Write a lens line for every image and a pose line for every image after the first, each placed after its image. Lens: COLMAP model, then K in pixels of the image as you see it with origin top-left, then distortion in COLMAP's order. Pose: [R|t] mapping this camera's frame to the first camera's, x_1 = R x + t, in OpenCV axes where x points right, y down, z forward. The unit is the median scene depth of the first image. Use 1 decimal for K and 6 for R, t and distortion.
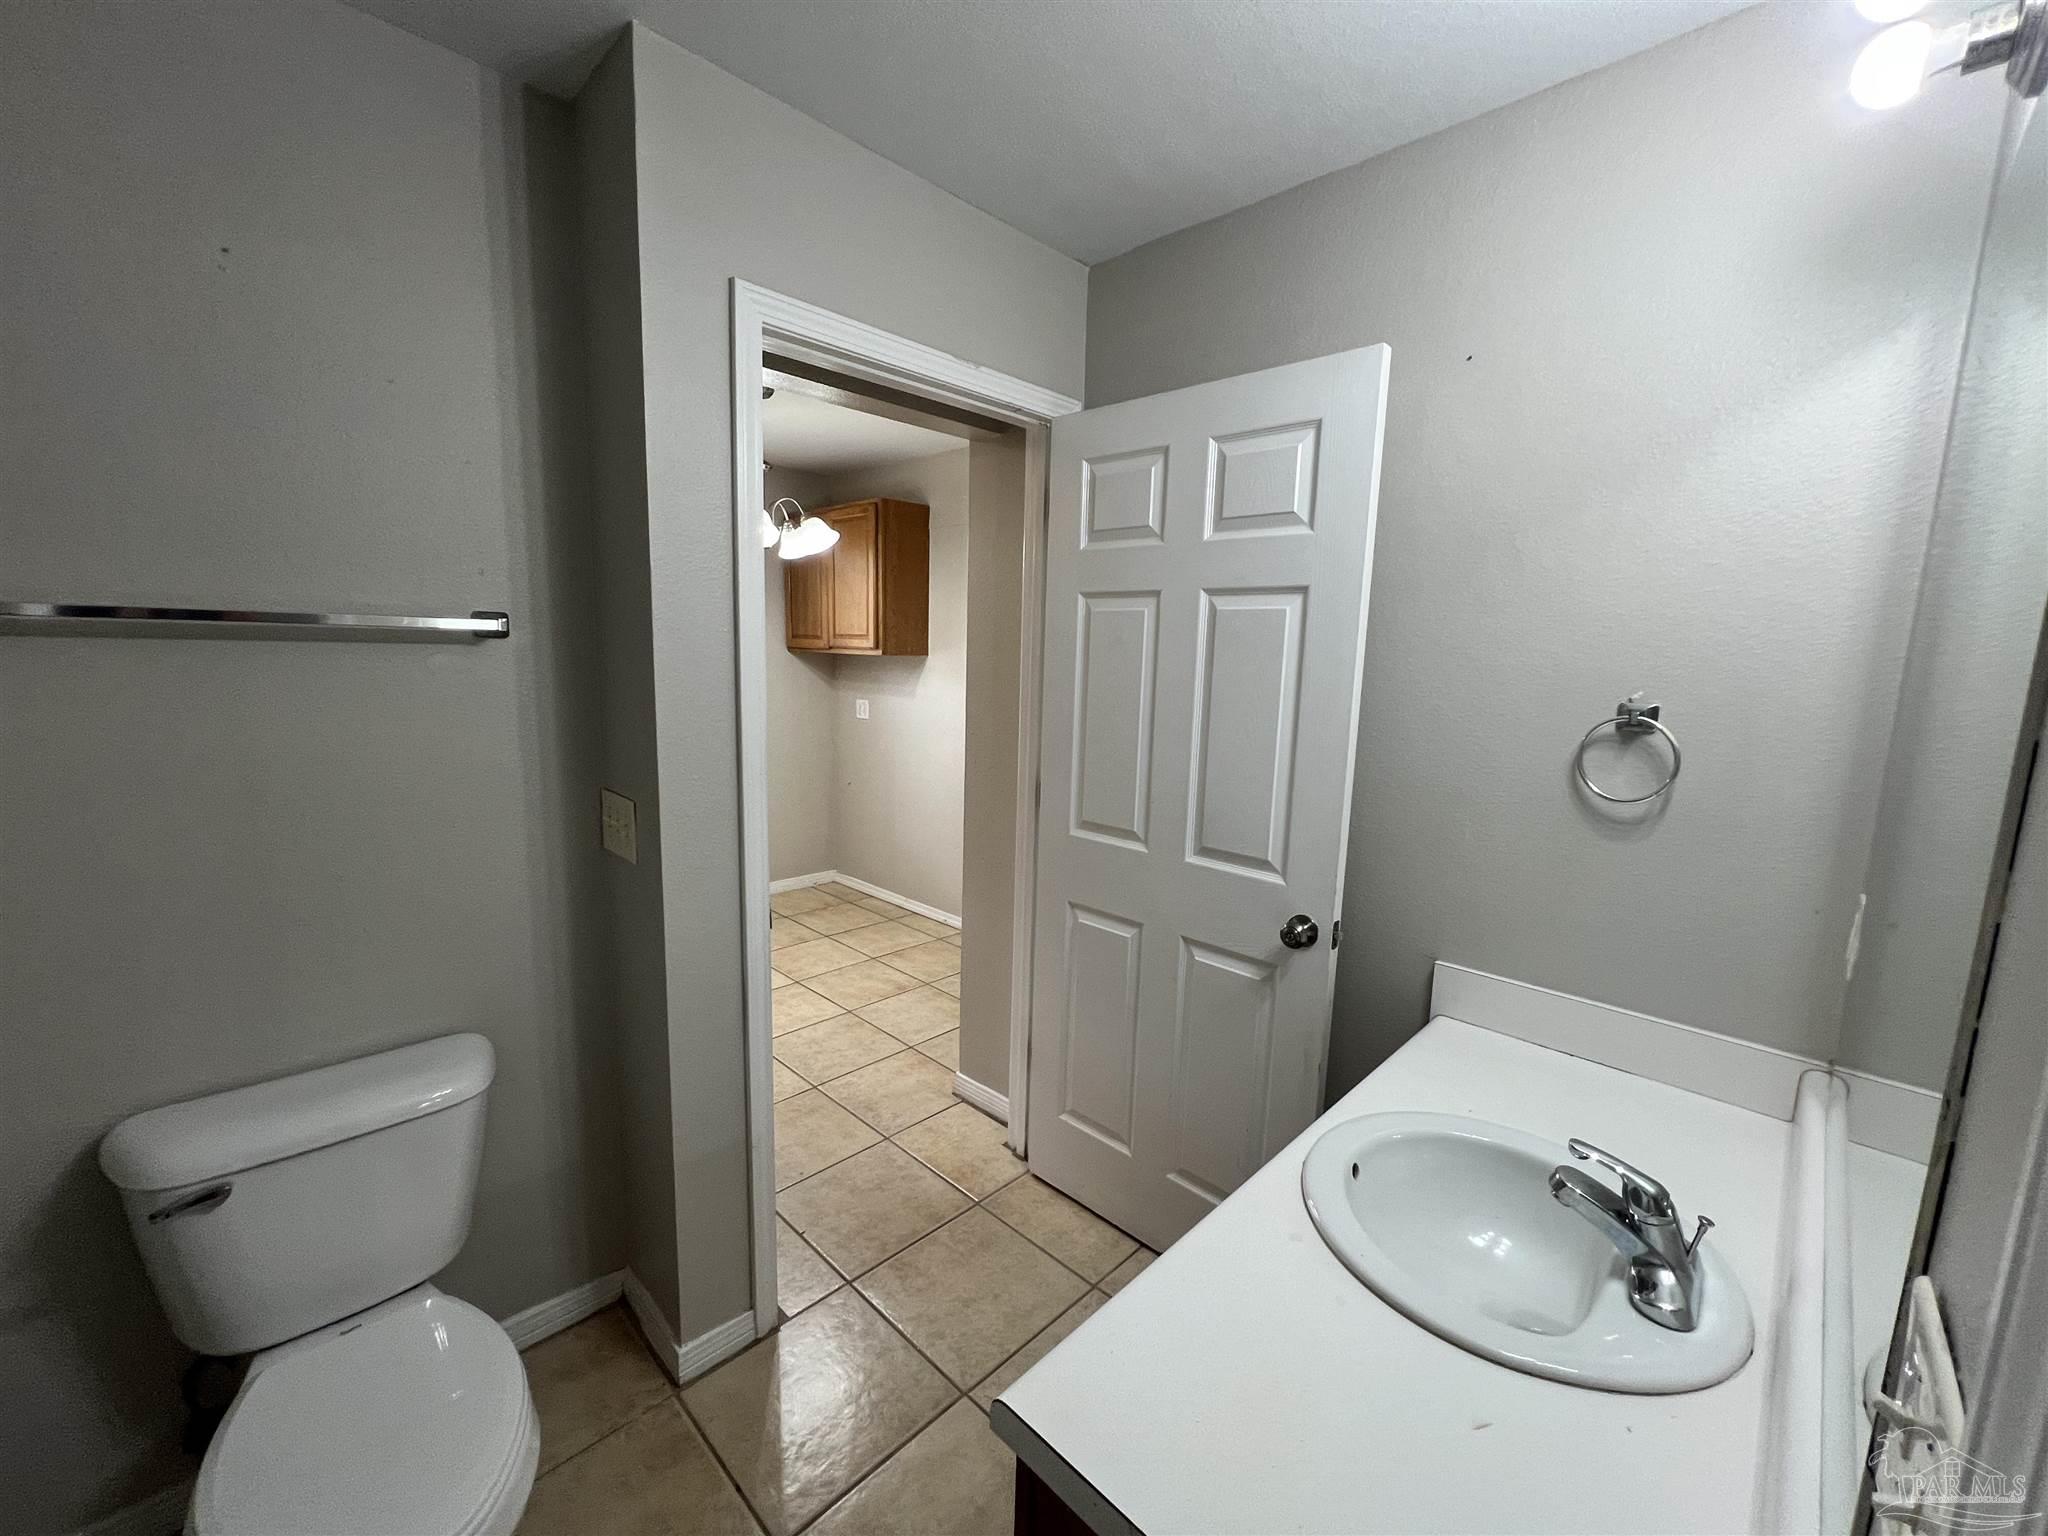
lens RADIAL K [[826.0, 0, 1019.9], [0, 826.0, 770.3], [0, 0, 1]] dist [0.001493, 0.000287]
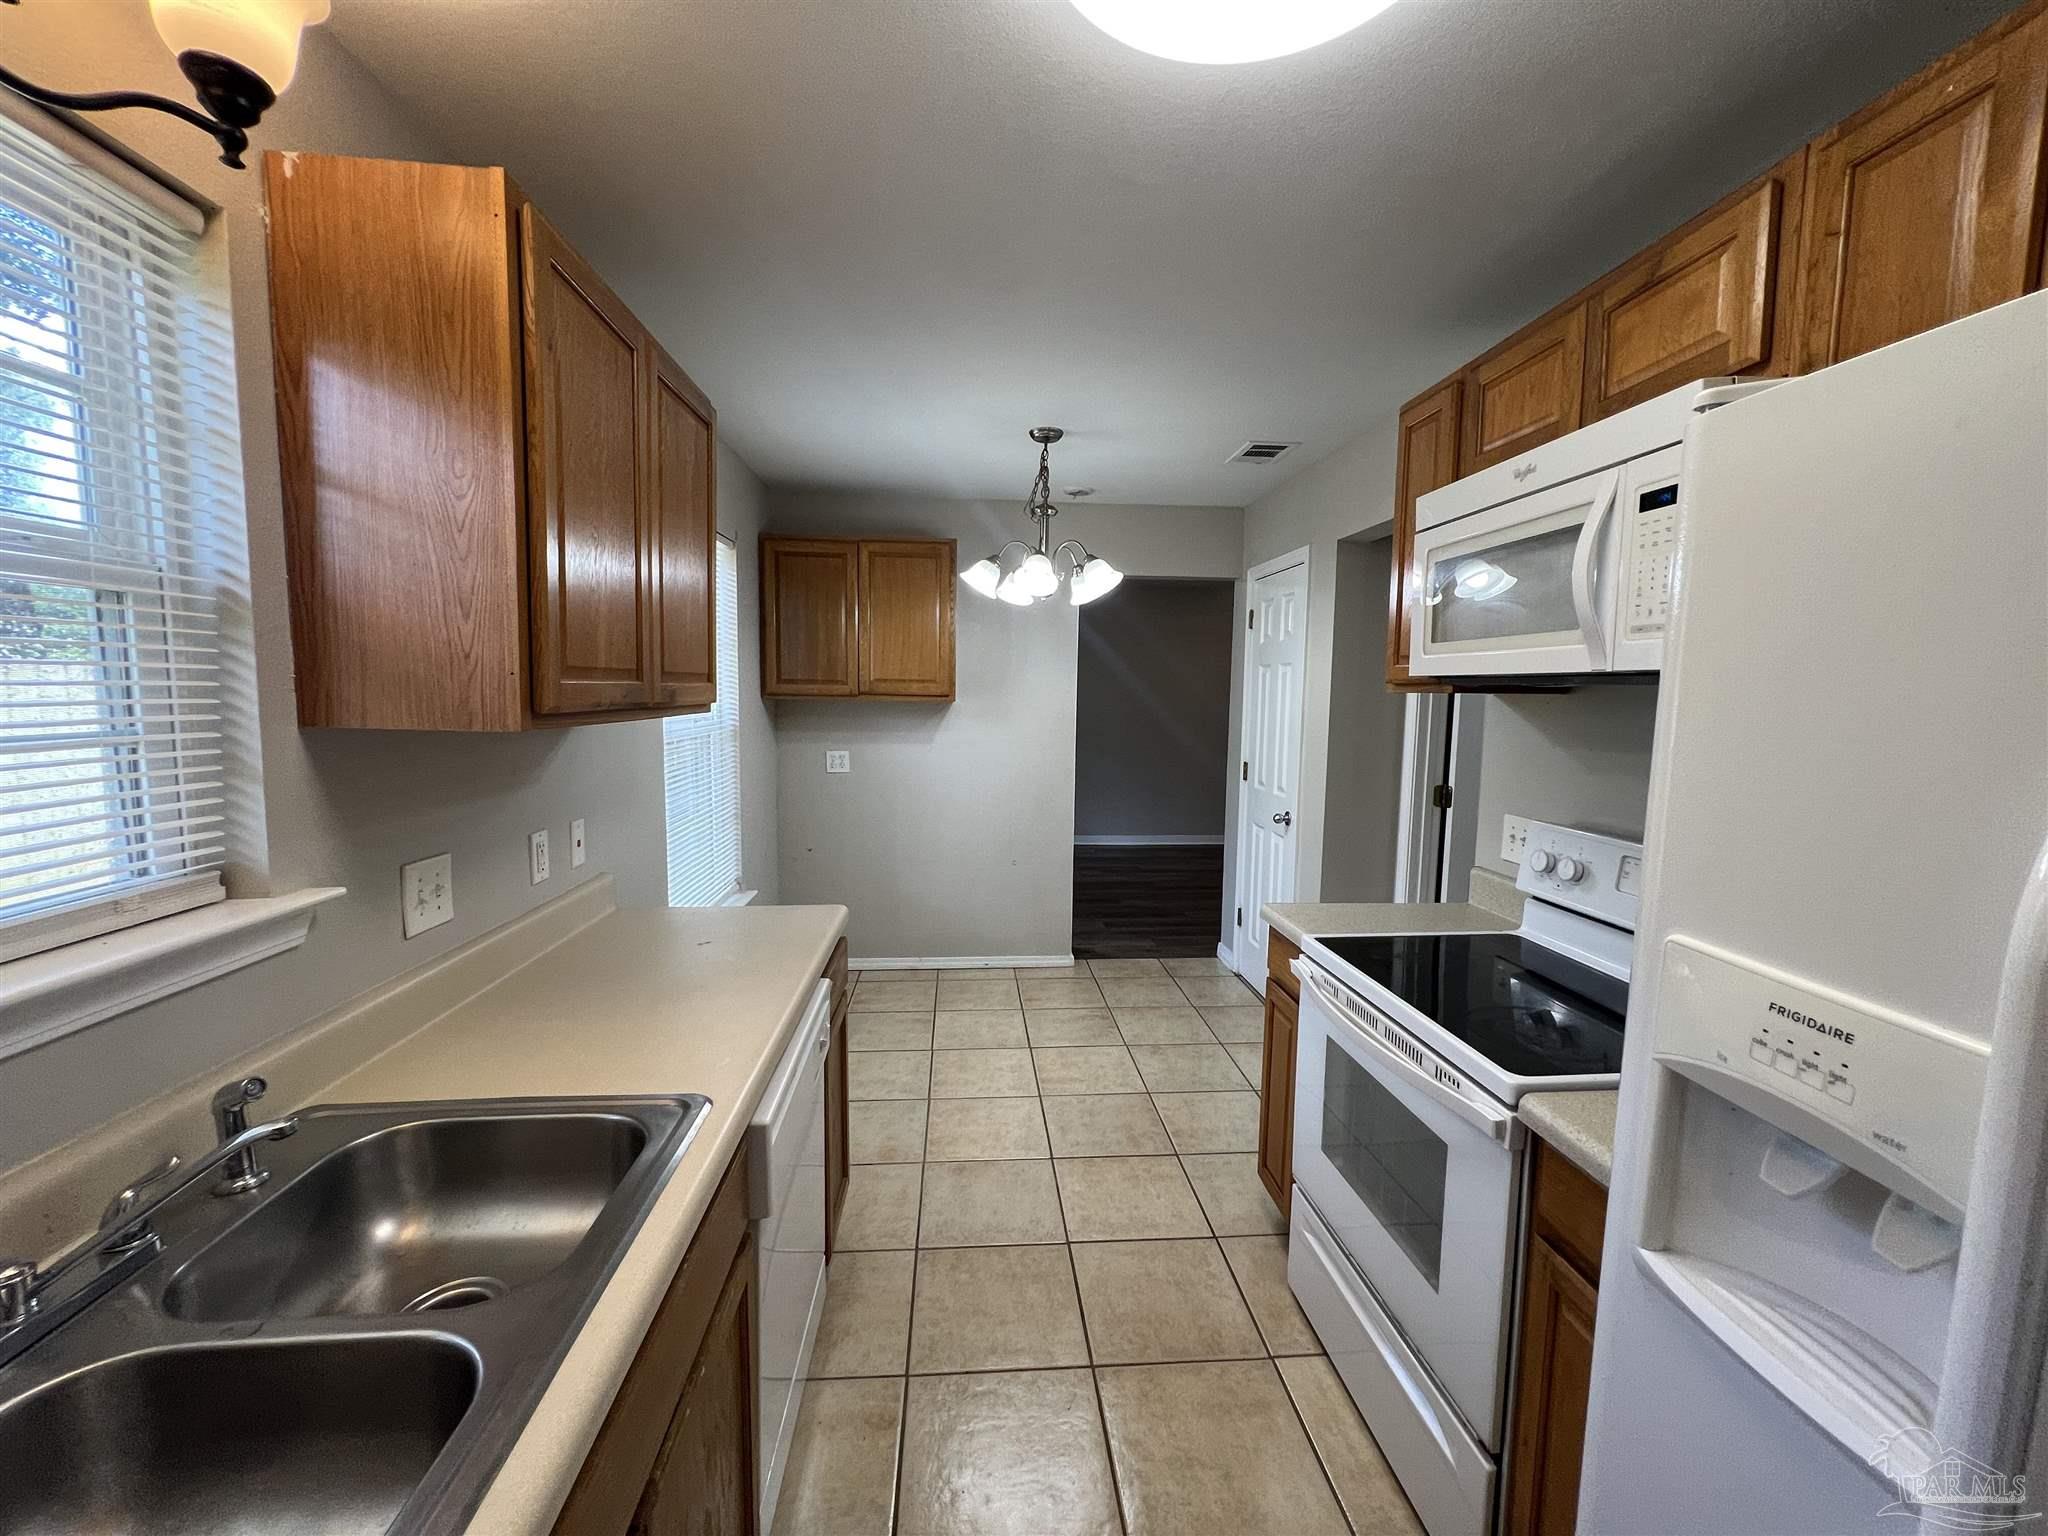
lens RADIAL K [[826.0, 0, 1032.6], [0, 826.0, 766.8], [0, 0, 1]] dist [0.001493, 0.000287]
pose [[0.644362, -0.082570, 0.760250, -0.778676], [0.111604, 0.993663, 0.013328, -0.061273], [-0.756533, 0.076259, 0.649494, 0.290832]]
